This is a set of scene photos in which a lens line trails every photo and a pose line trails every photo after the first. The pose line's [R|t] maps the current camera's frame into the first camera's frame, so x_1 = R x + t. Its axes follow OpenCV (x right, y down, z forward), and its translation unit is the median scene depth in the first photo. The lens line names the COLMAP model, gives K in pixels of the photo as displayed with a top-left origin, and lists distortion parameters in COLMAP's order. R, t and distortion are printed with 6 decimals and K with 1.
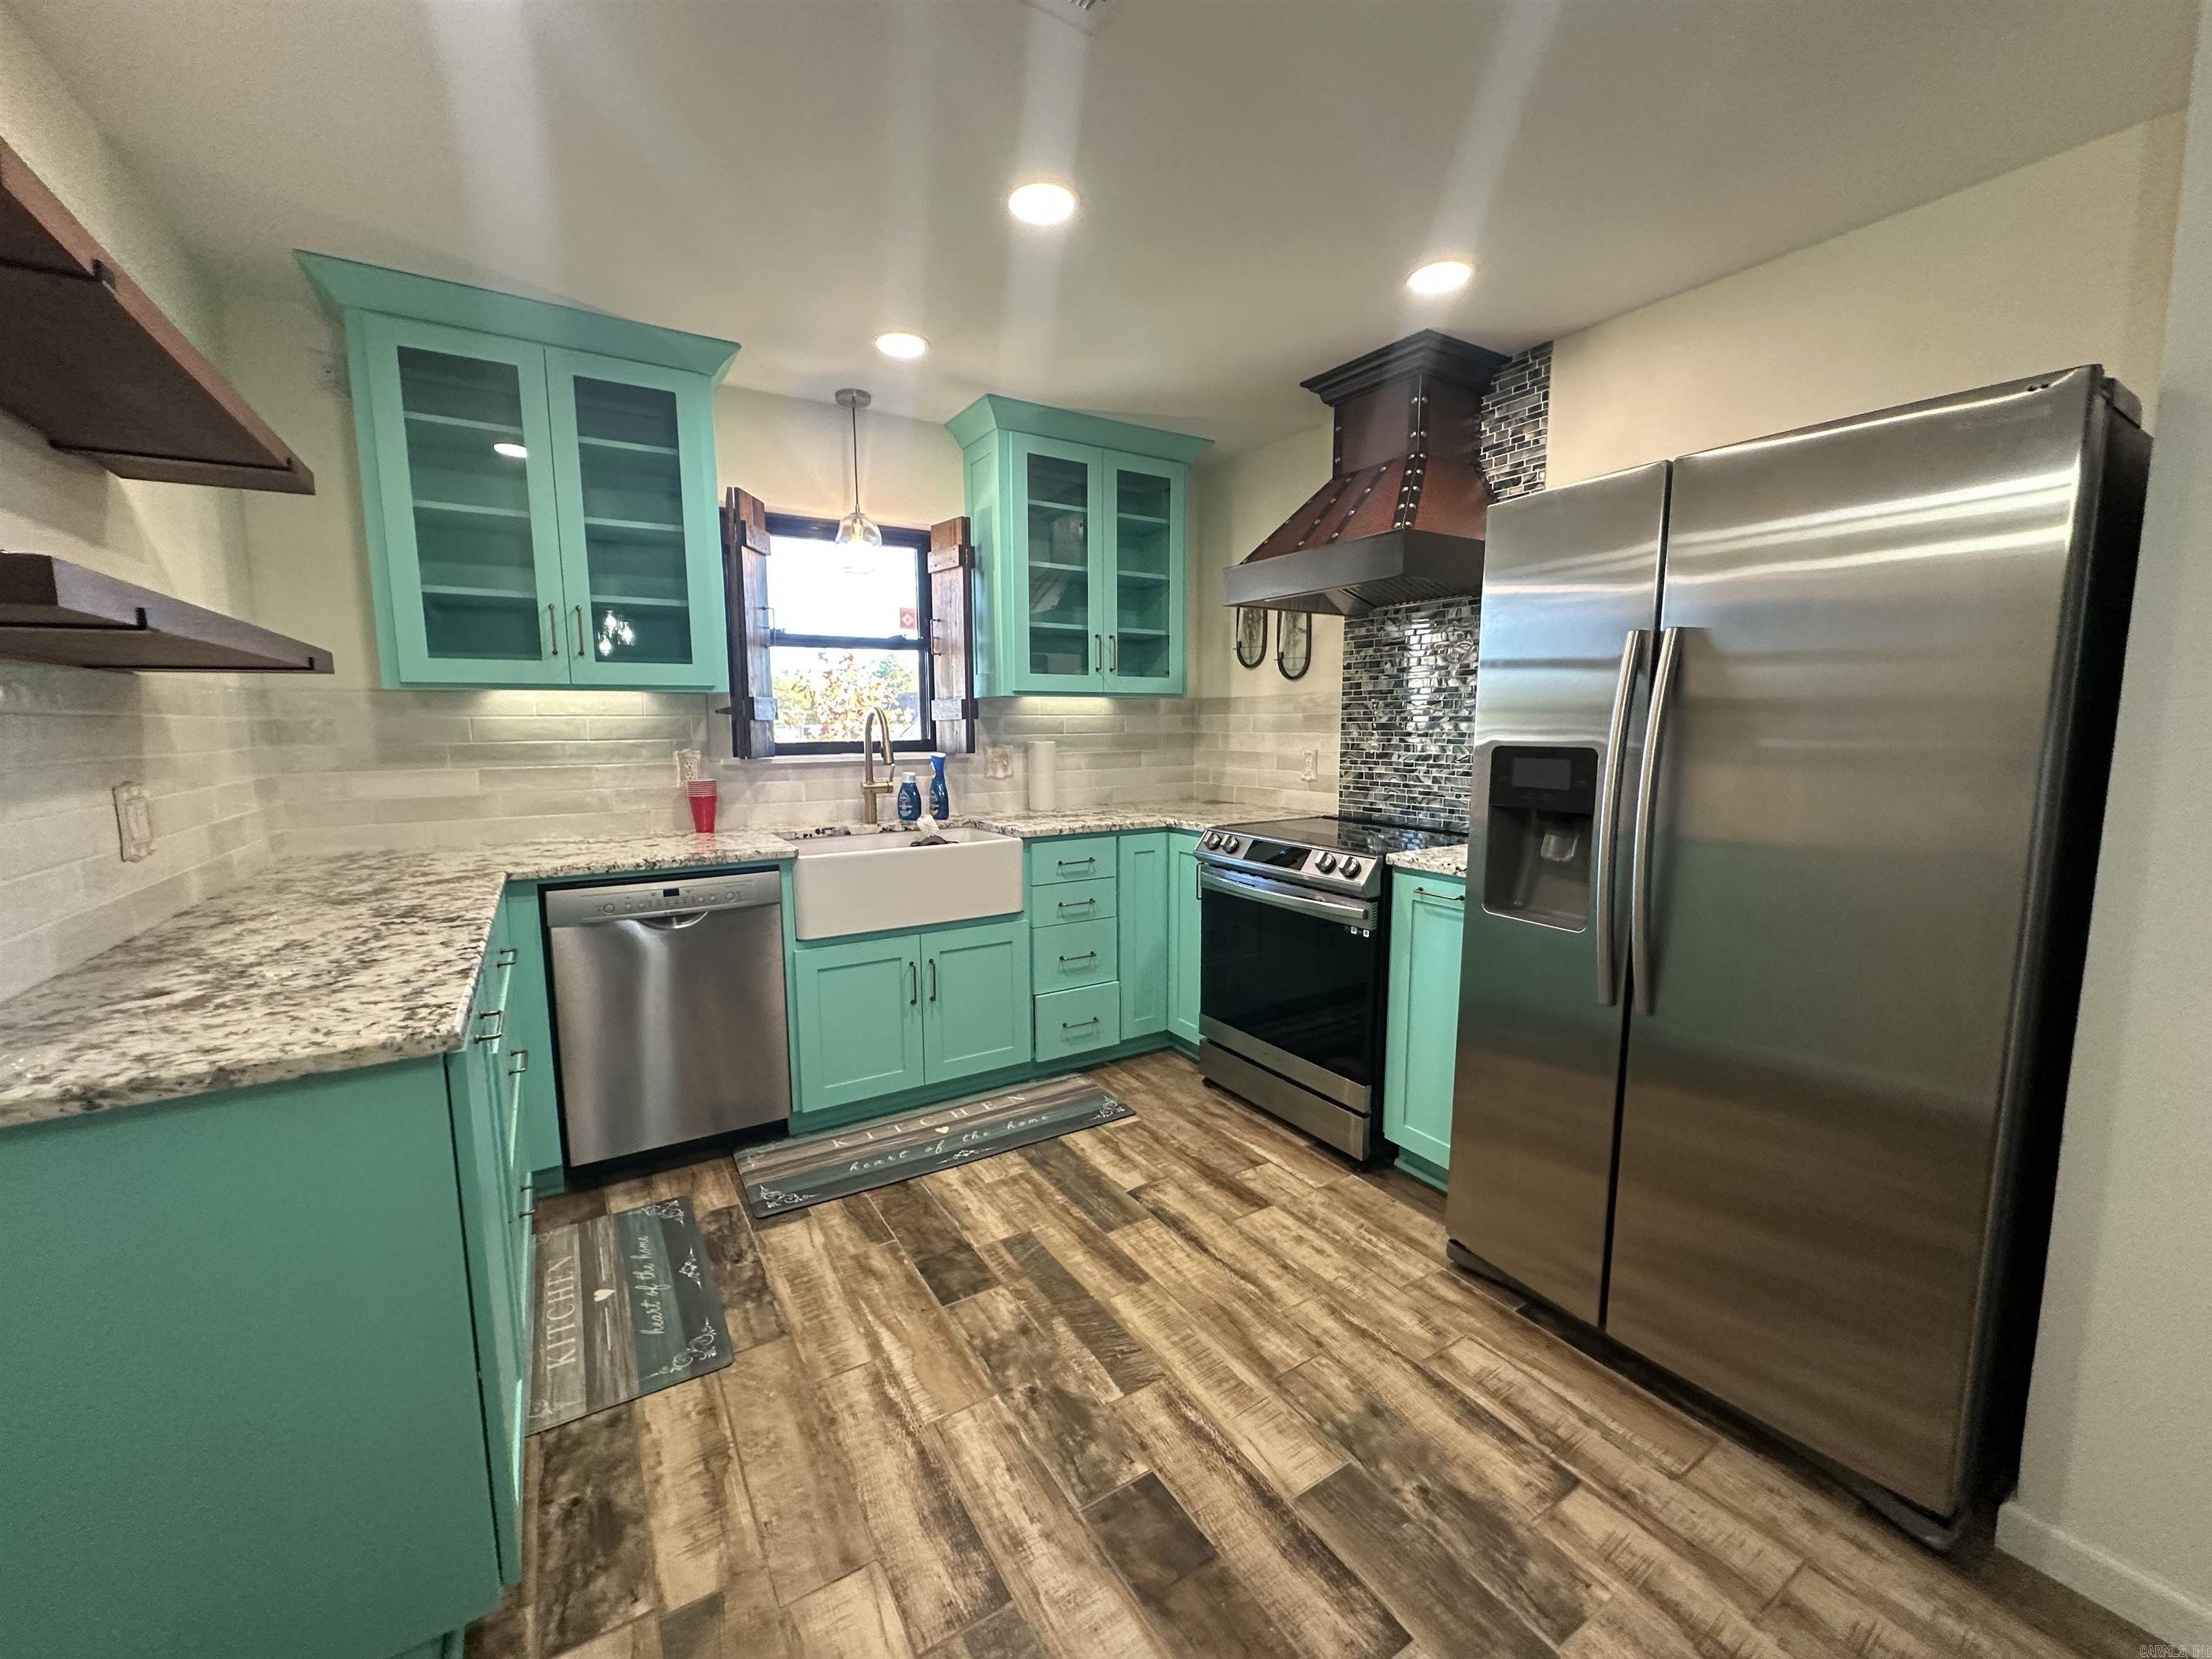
lens RADIAL K [[877.2, 0, 1099.7], [0, 877.2, 826.7], [0, 0, 1]] dist [-0.007369, 0.000709]
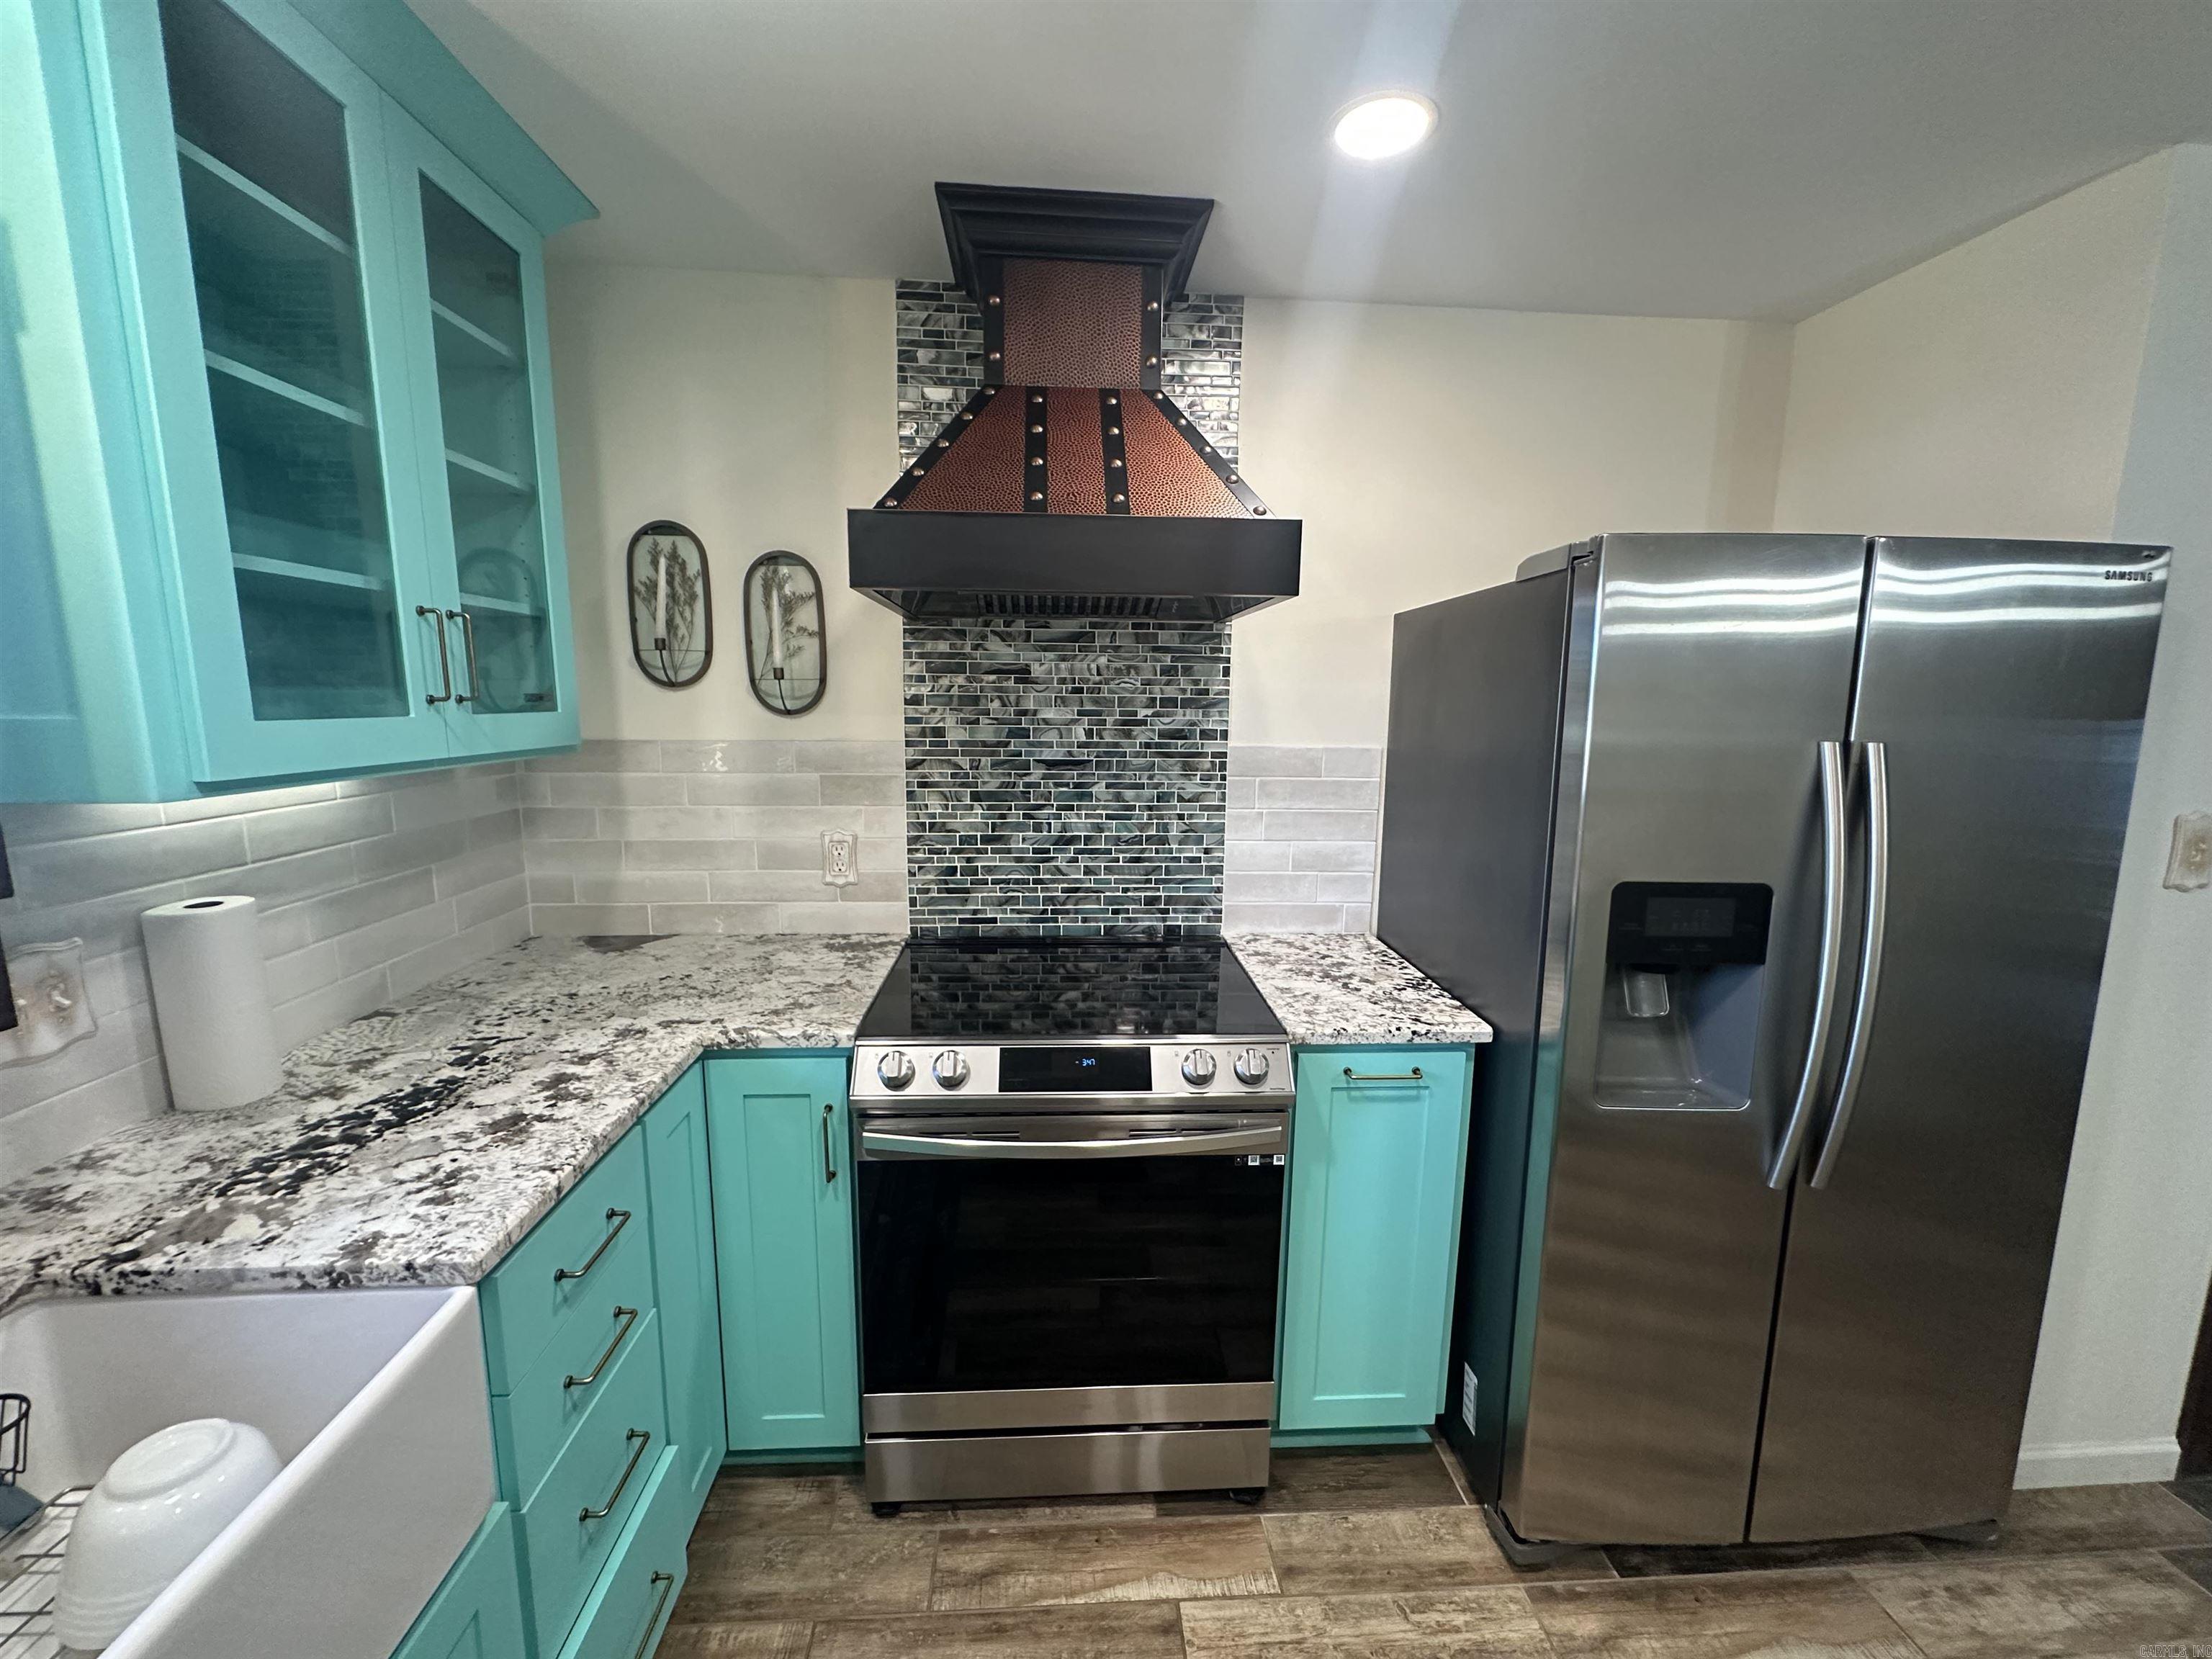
lens RADIAL K [[877.2, 0, 1104.1], [0, 877.2, 831.4], [0, 0, 1]] dist [-0.007369, 0.000709]
pose [[0.477196, -0.124336, 0.869957, -0.248783], [0.092276, 0.991557, 0.091100, -0.163933], [-0.873939, 0.036804, 0.484640, 0.709995]]
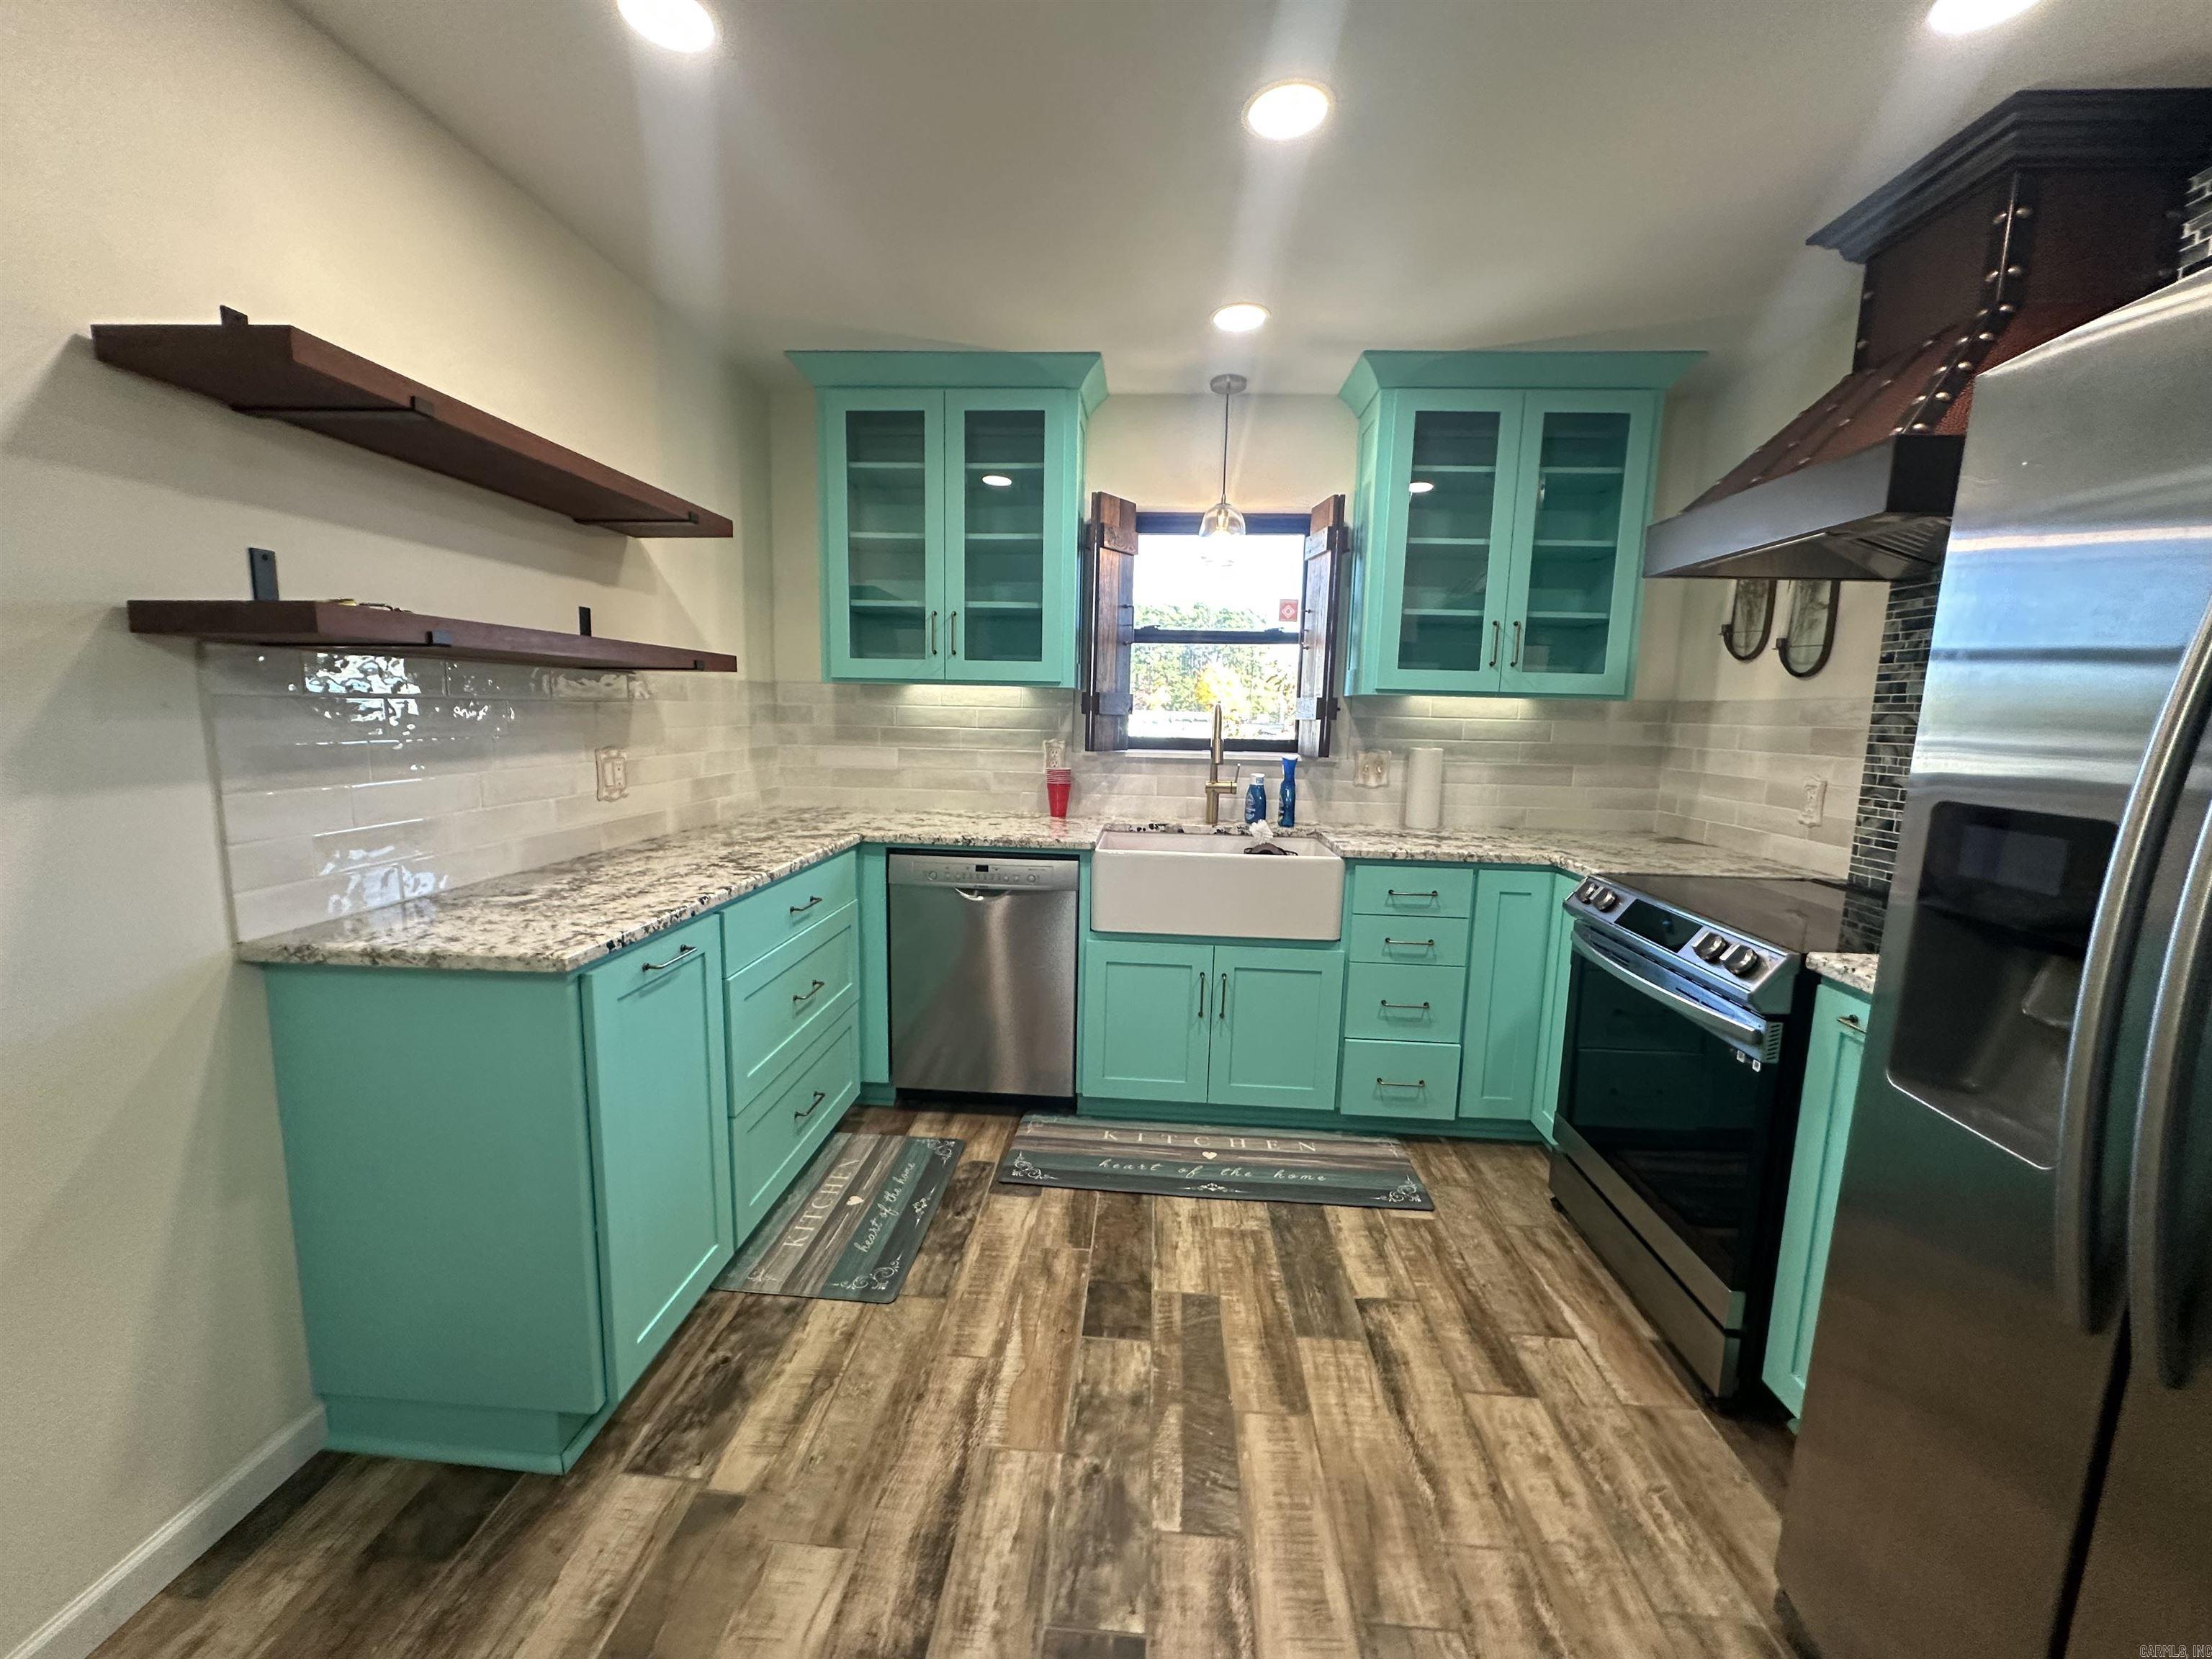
lens RADIAL K [[877.2, 0, 1102.5], [0, 877.2, 827.2], [0, 0, 1]] dist [-0.007369, 0.000709]
pose [[0.811553, 0.102290, -0.575256, 0.236202], [-0.097135, 0.994475, 0.039800, -0.031329], [0.576149, 0.023578, 0.817005, 0.157182]]
